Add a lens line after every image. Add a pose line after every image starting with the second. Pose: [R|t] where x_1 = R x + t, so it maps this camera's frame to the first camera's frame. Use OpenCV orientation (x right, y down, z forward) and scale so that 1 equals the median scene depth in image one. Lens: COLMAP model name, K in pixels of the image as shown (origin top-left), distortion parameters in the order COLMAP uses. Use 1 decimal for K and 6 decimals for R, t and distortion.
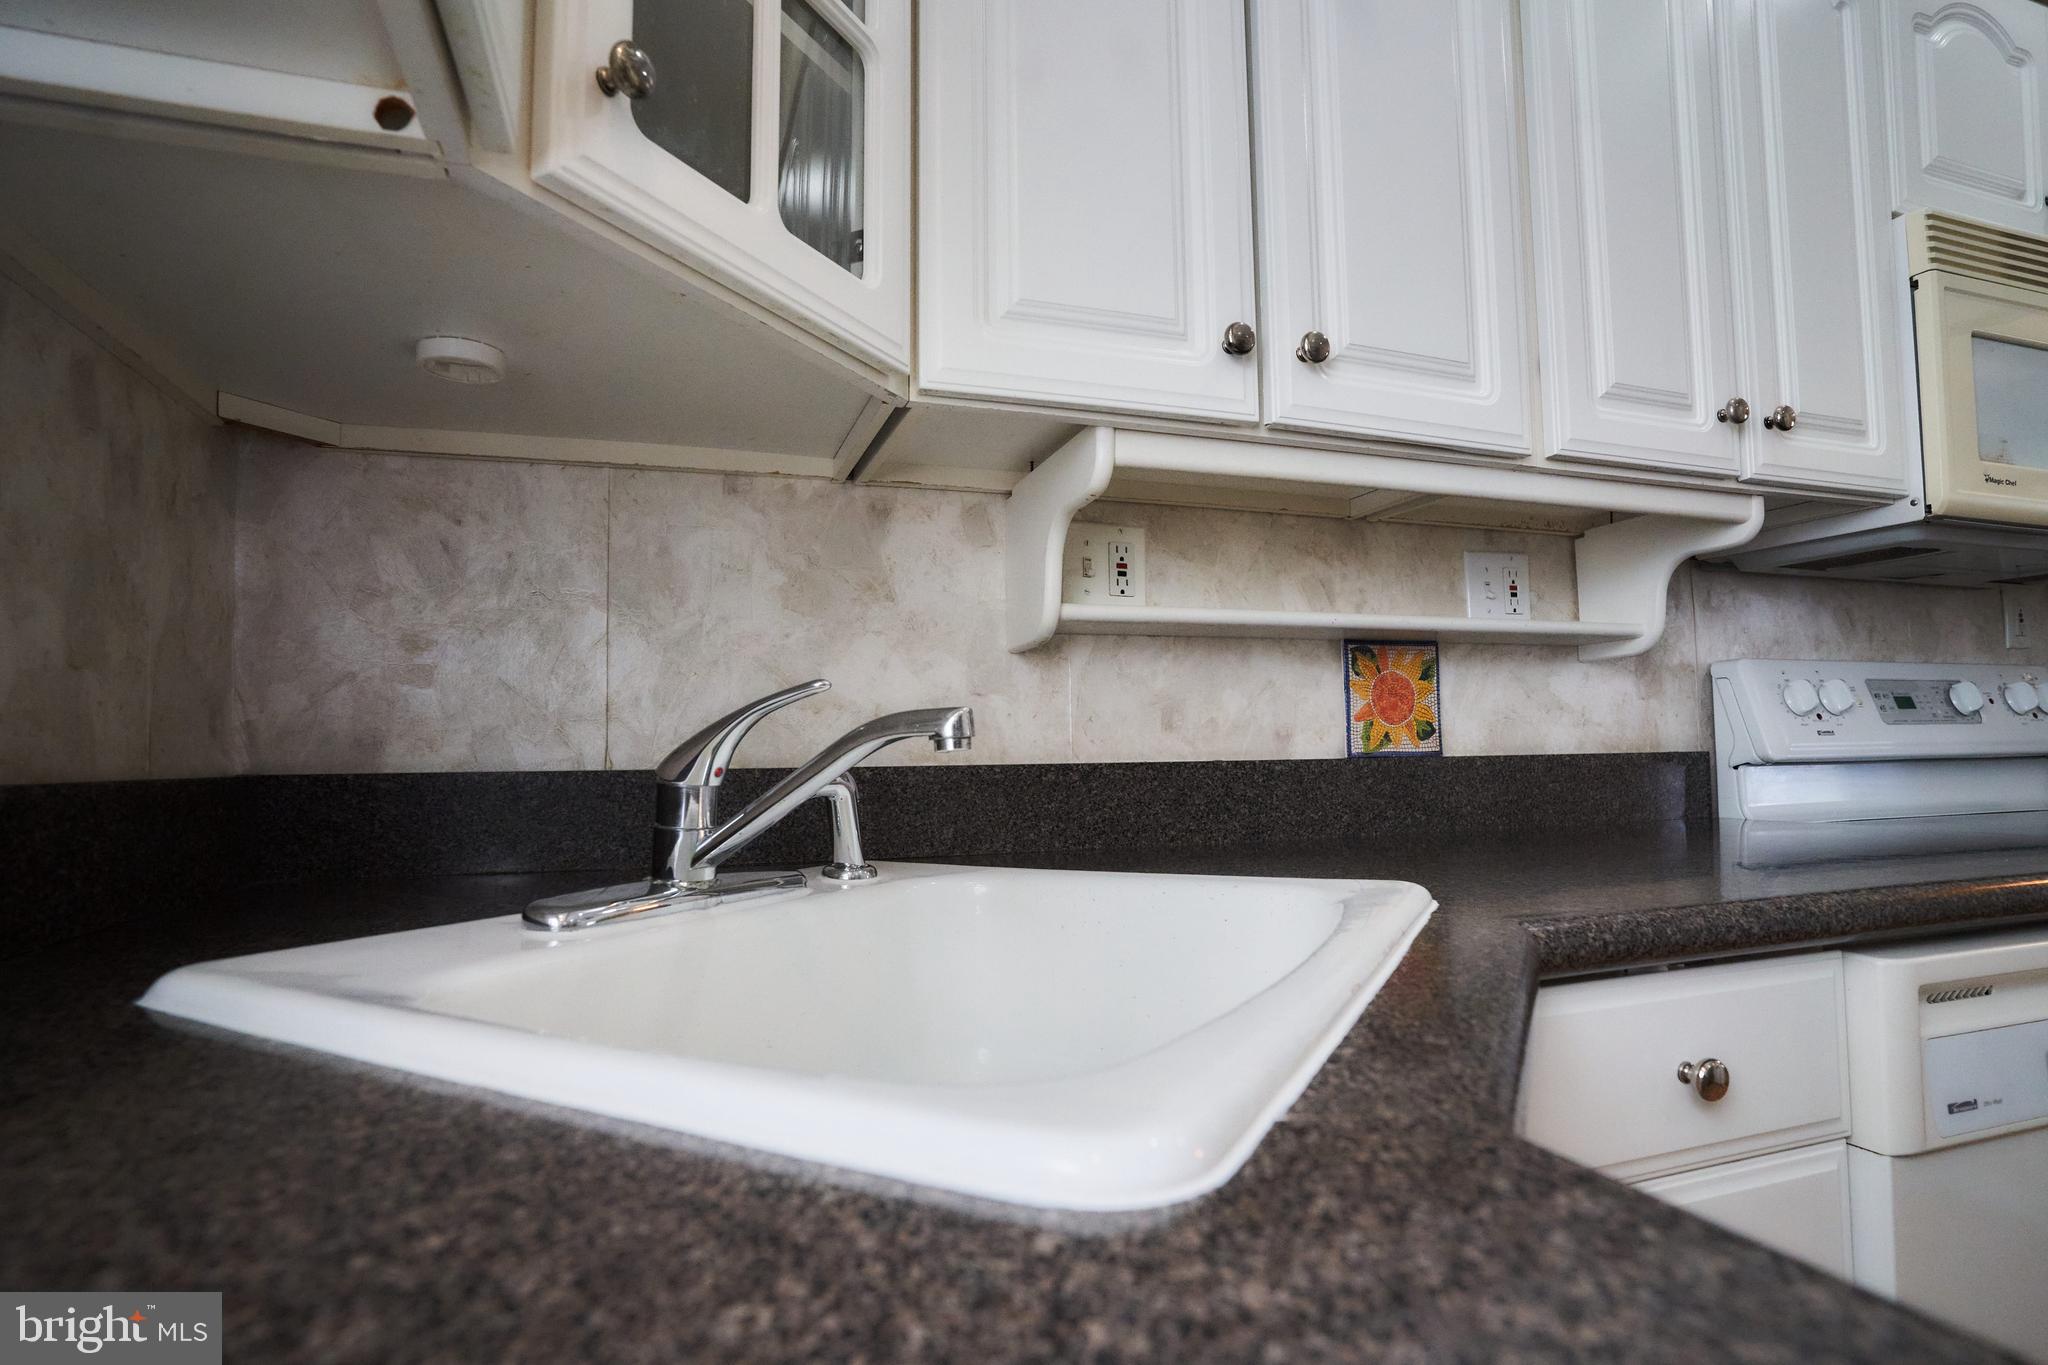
lens RADIAL K [[1019.6, 0, 1017.2], [0, 1019.6, 684.1], [0, 0, 1]] dist [0.000014, 0.001385]
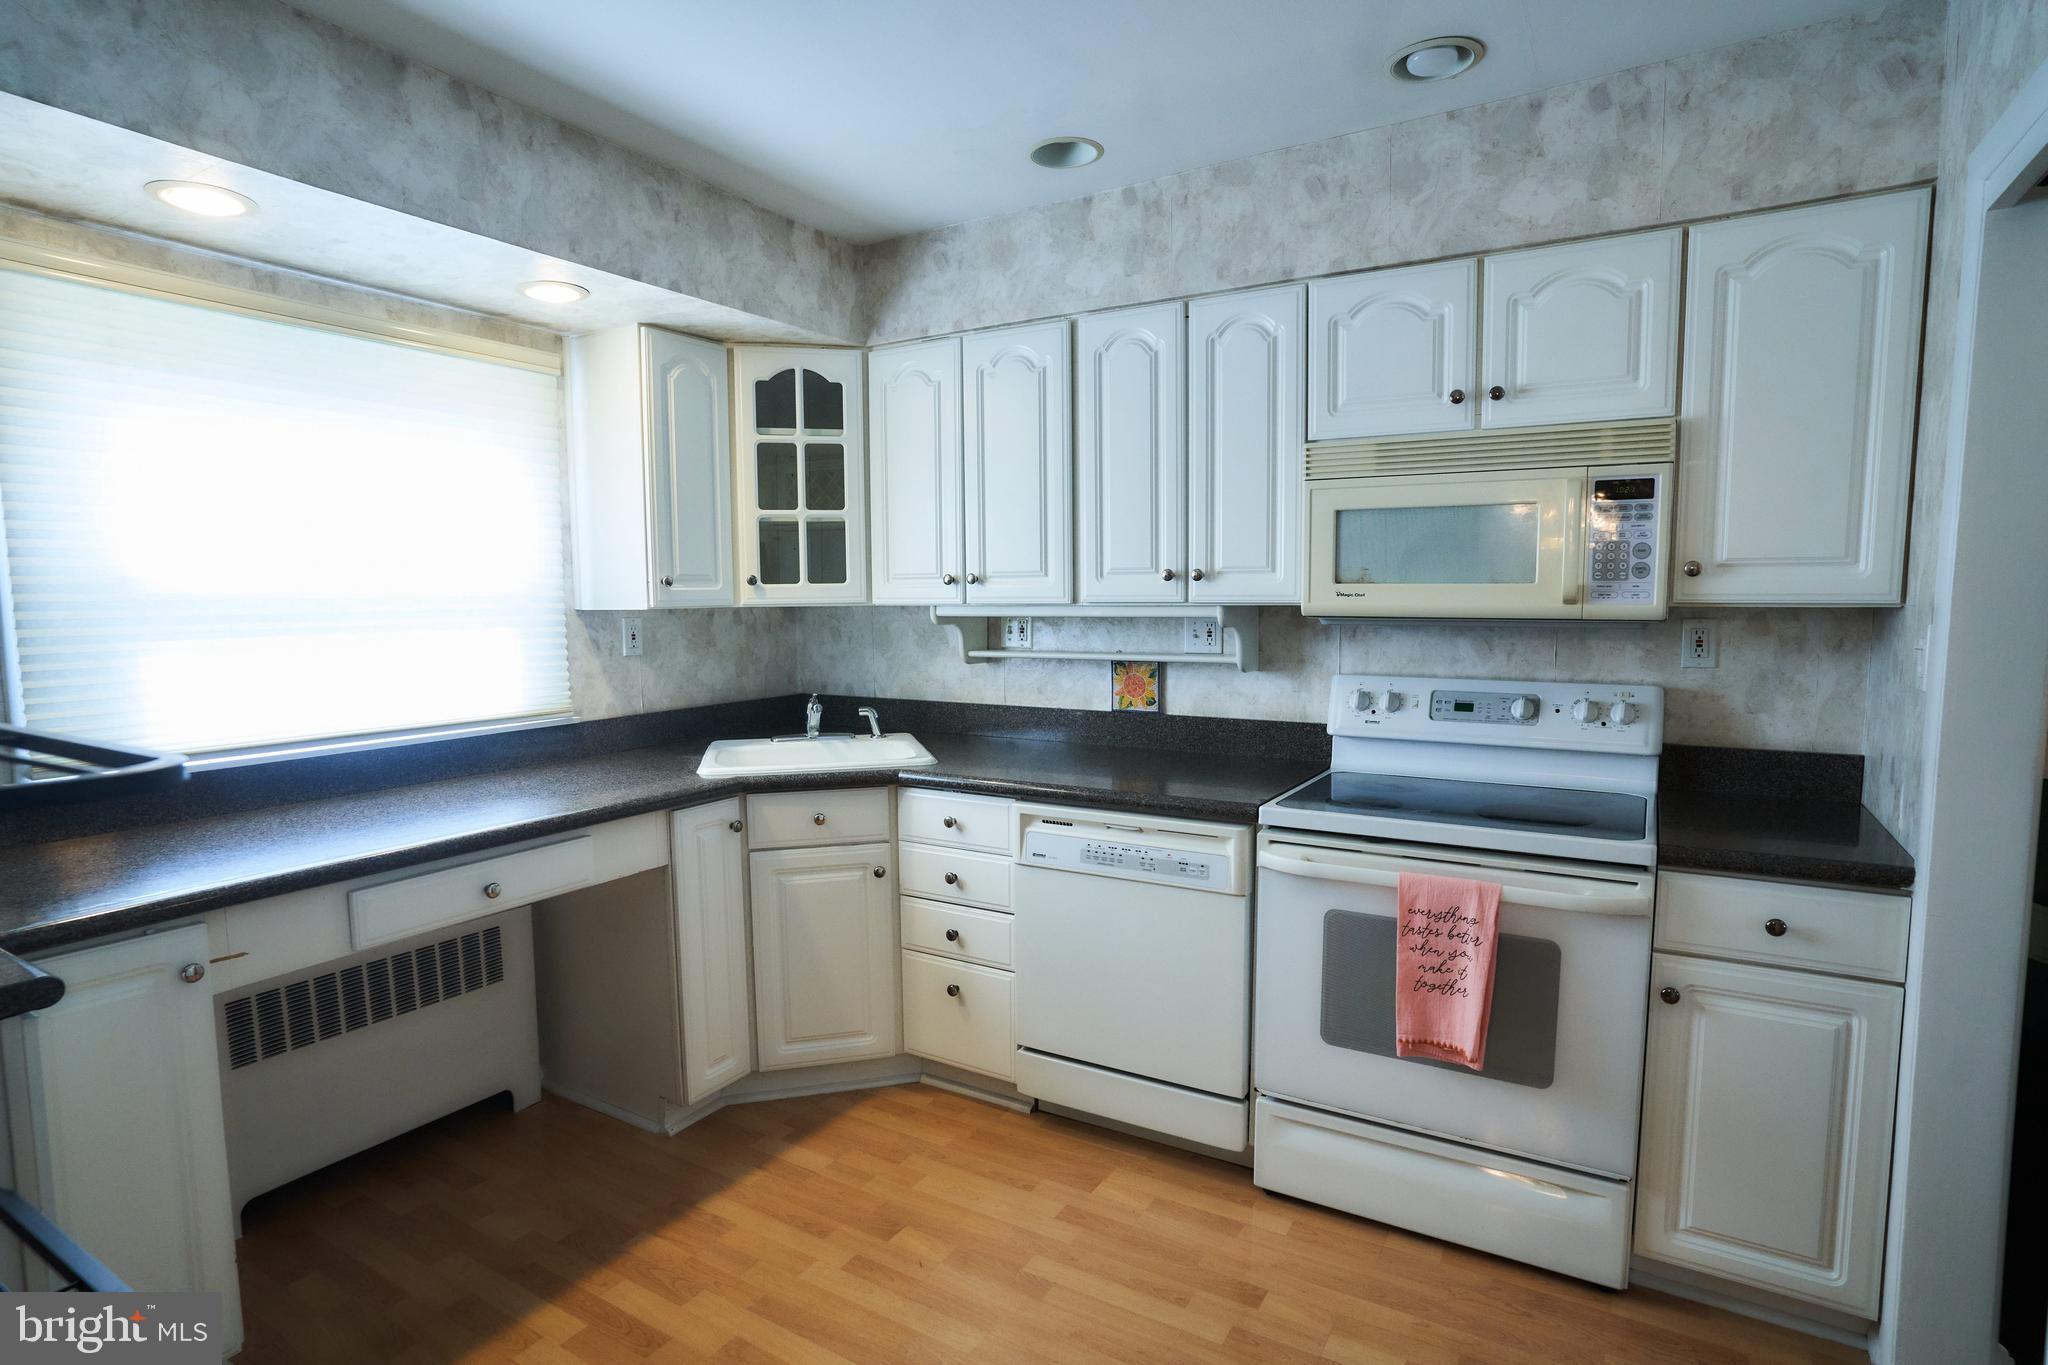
lens RADIAL K [[1061.2, 0, 1024.7], [0, 1061.2, 681.1], [0, 0, 1]] dist [0.001657, 0.000026]
pose [[0.644809, 0.079968, -0.760149, 1.939702], [0.055552, 0.986979, 0.150953, -0.351708], [0.762322, -0.139564, 0.631971, -0.610189]]
